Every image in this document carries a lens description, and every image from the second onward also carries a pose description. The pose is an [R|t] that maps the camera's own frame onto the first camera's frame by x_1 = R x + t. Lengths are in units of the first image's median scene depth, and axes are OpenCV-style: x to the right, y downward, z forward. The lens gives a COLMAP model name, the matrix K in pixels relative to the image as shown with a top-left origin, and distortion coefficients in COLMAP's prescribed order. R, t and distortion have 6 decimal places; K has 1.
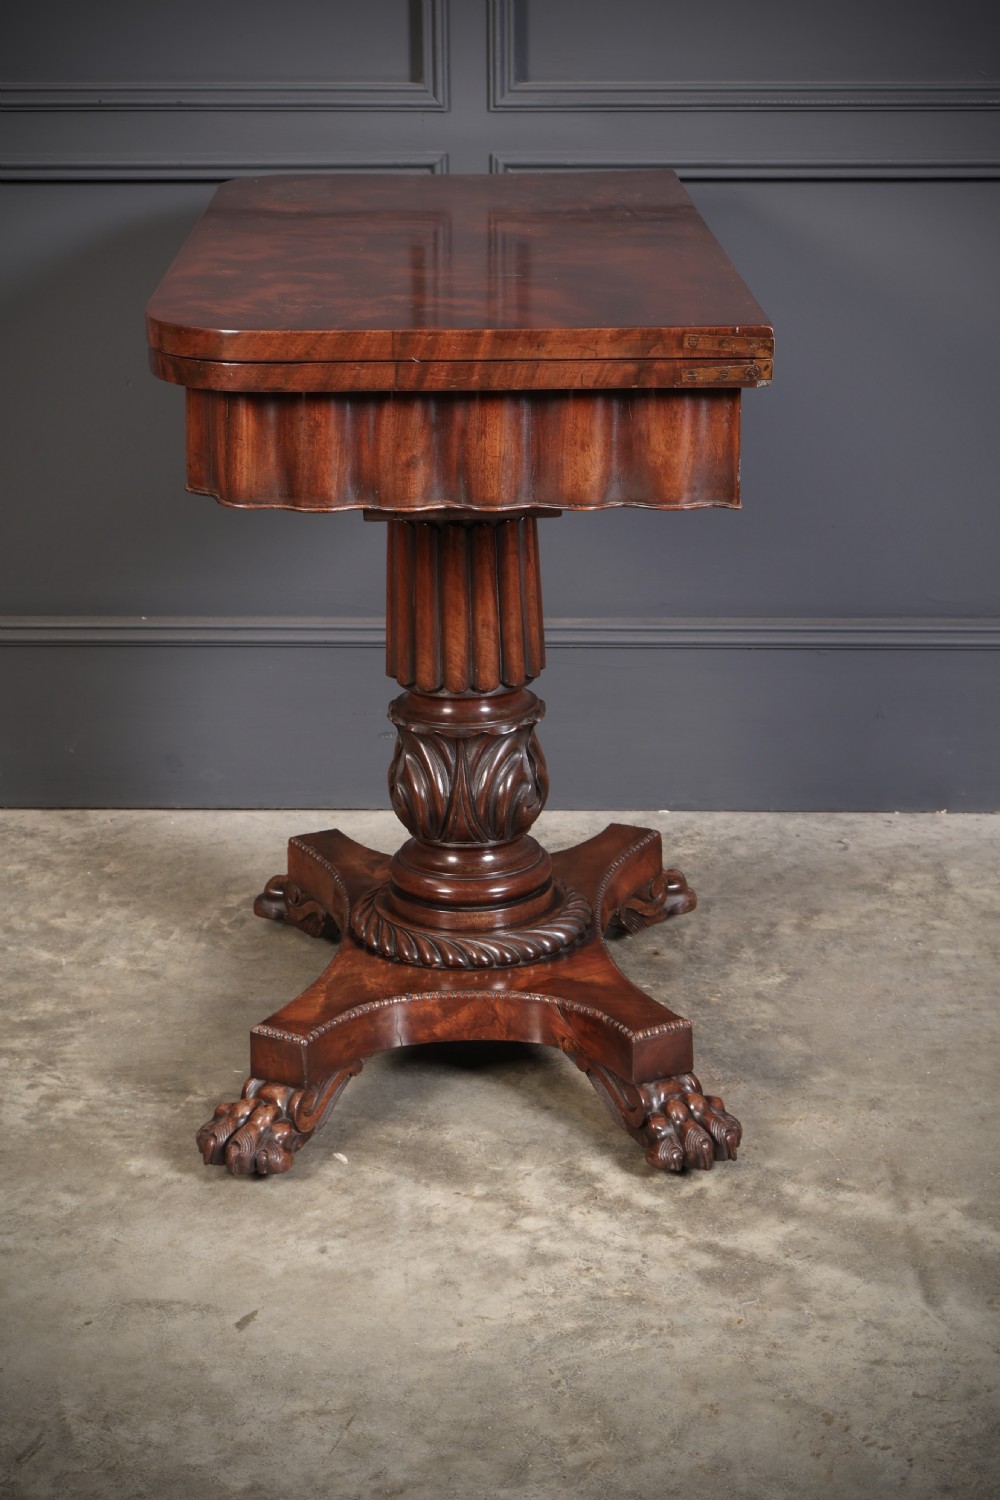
lens RADIAL K [[2810.6, 0, 502.5], [0, 2810.6, 746.2], [0, 0, 1]] dist [0.008594, 0.033637]
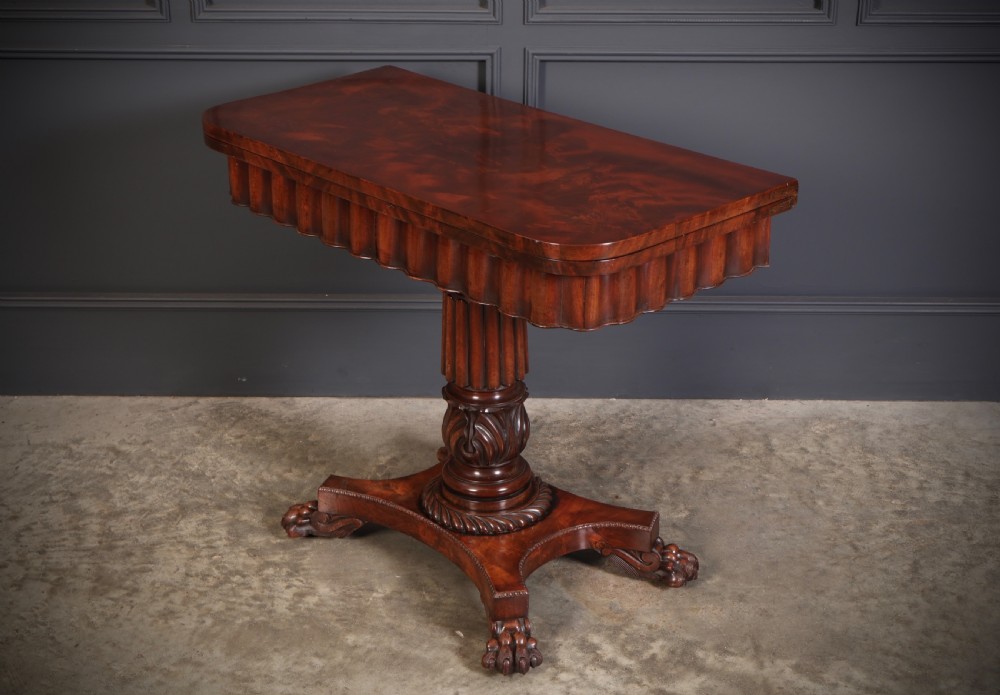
lens RADIAL K [[1663.1, 0, 481.5], [0, 1663.1, 347.3], [0, 0, 1]] dist [0.016927, -0.039898]
pose [[0.999773, -0.000674, 0.021278, -0.060604], [-0.001445, 0.995046, 0.099405, -0.140606], [-0.021239, -0.099413, 0.994820, -0.077884]]
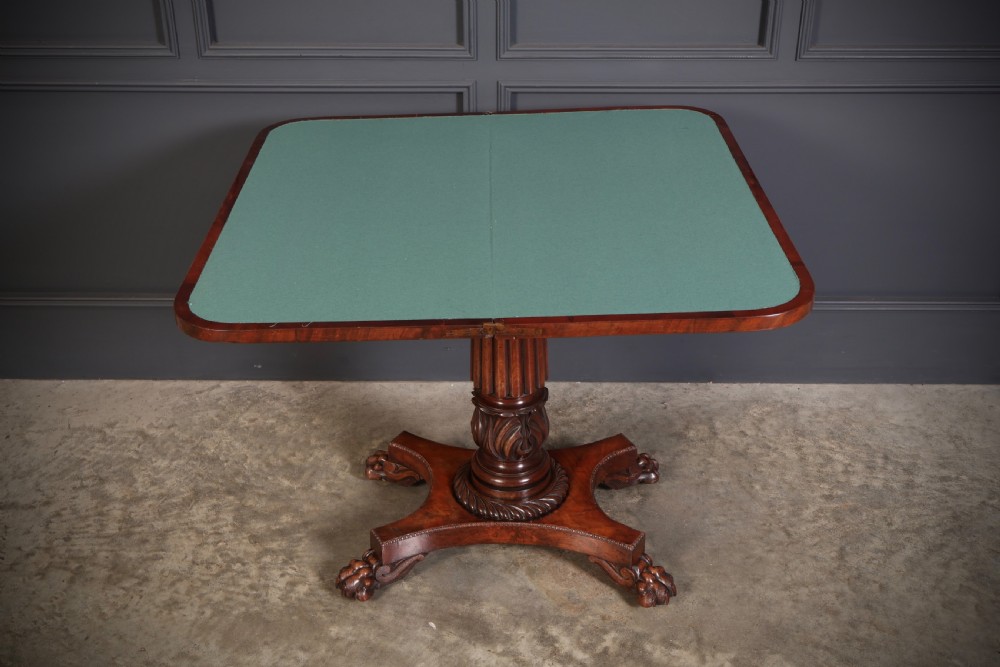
lens RADIAL K [[1214.1, 0, 498.9], [0, 1214.1, 335.3], [0, 0, 1]] dist [0.009207, -0.005465]
pose [[0.999857, -0.003366, 0.016592, -0.020428], [0.000504, 0.985526, 0.169524, -0.199231], [-0.016923, -0.169492, 0.985386, 0.134288]]
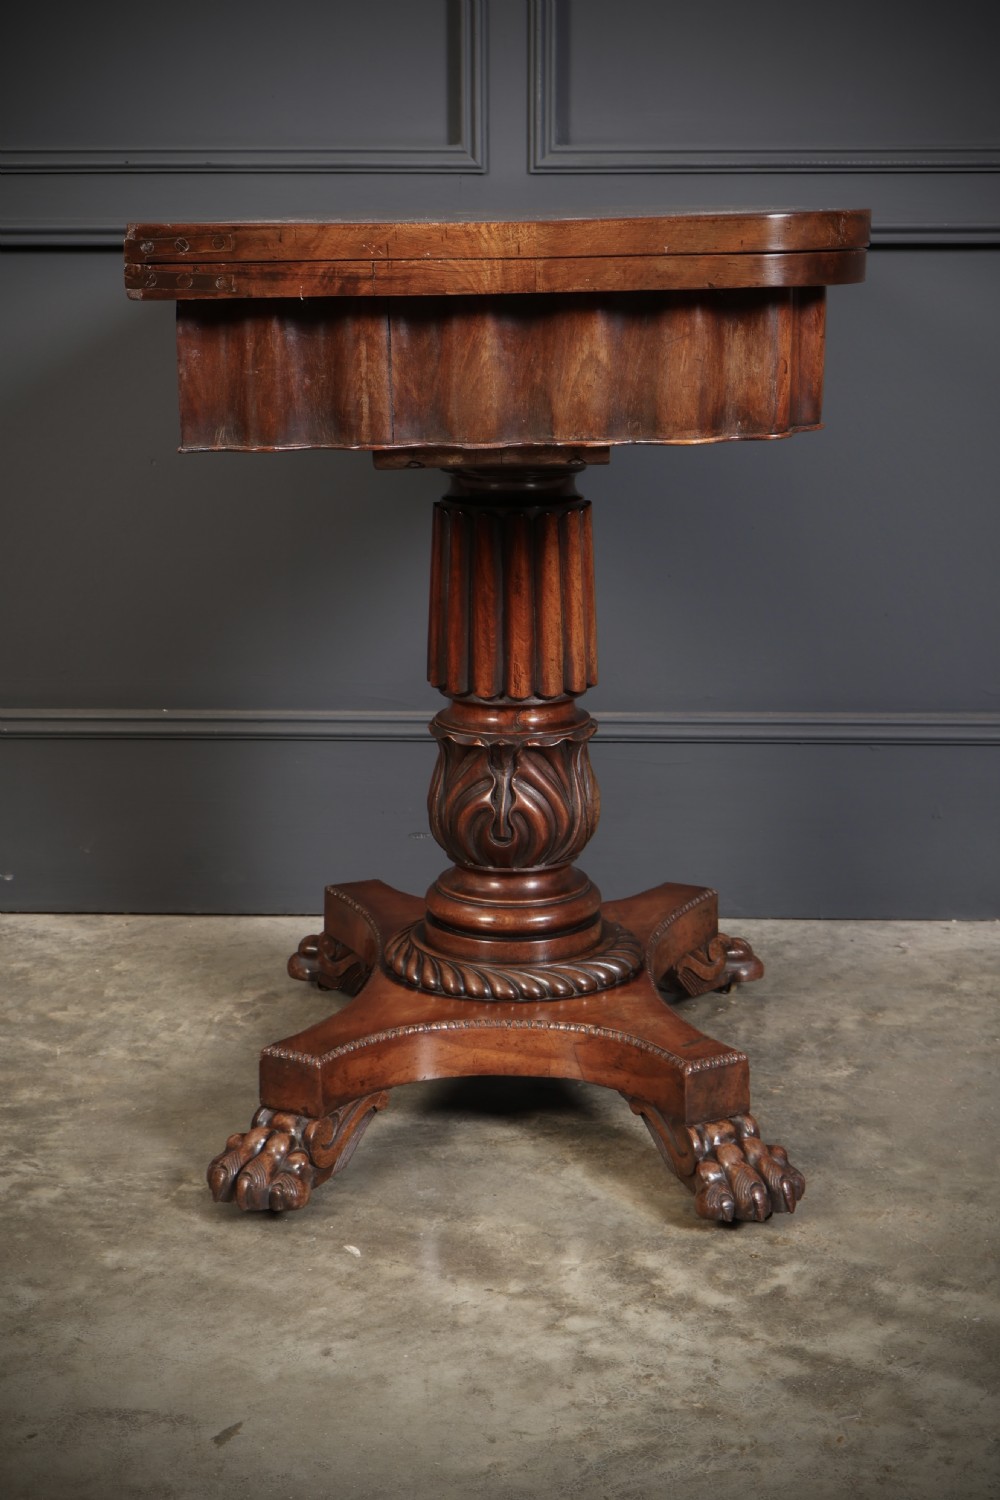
lens RADIAL K [[2318.1, 0, 506.2], [0, 2318.1, 753.4], [0, 0, 1]] dist [0.002311, 0.042213]
pose [[0.999948, 0.004642, -0.009079, -0.004810], [-0.005662, 0.993269, -0.115691, 0.070769], [0.008481, 0.115736, 0.993244, 0.258313]]
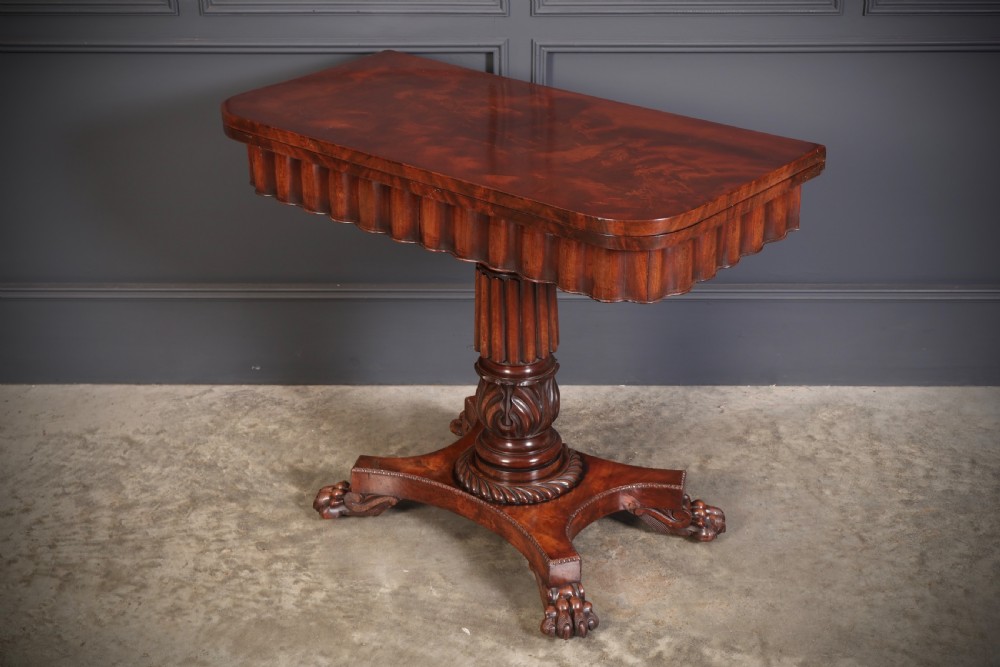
lens RADIAL K [[1555.4, 0, 501.4], [0, 1555.4, 332.6], [0, 0, 1]] dist [0.003661, 0.009901]
pose [[0.999870, -0.005119, 0.015269, -0.044445], [0.003300, 0.993141, 0.116876, -0.156987], [-0.015763, -0.116810, 0.993029, -0.006117]]
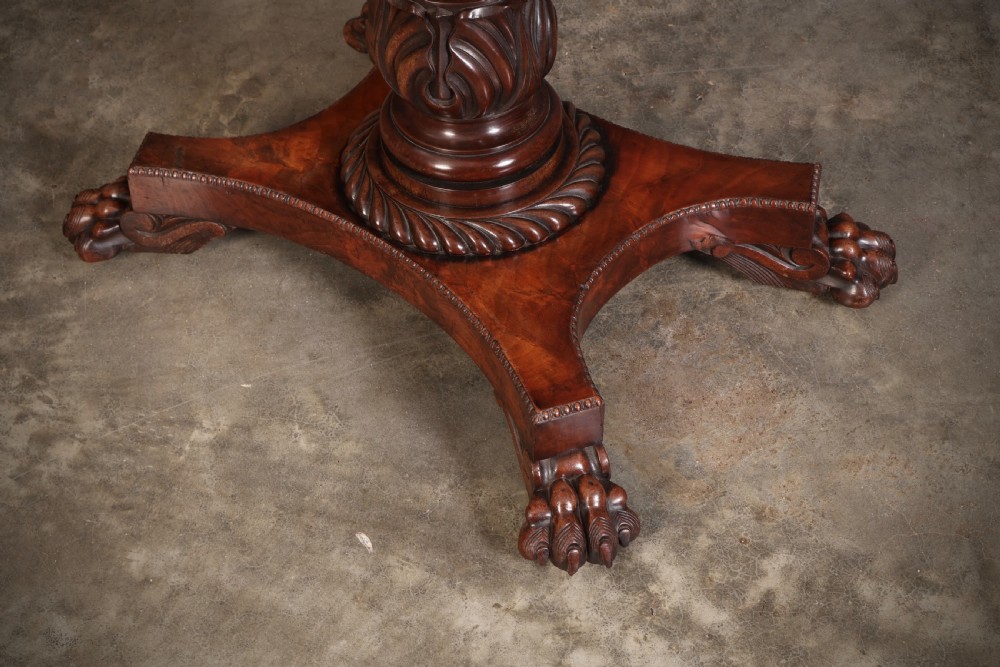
lens RADIAL K [[1892.4, 0, 499.7], [0, 1892.4, 335.5], [0, 0, 1]] dist [0.006284, 0.003738]
pose [[0.999581, -0.027848, 0.007874, -0.015542], [0.021451, 0.895602, 0.444338, -0.166132], [-0.019426, -0.443983, 0.895825, 0.440799]]
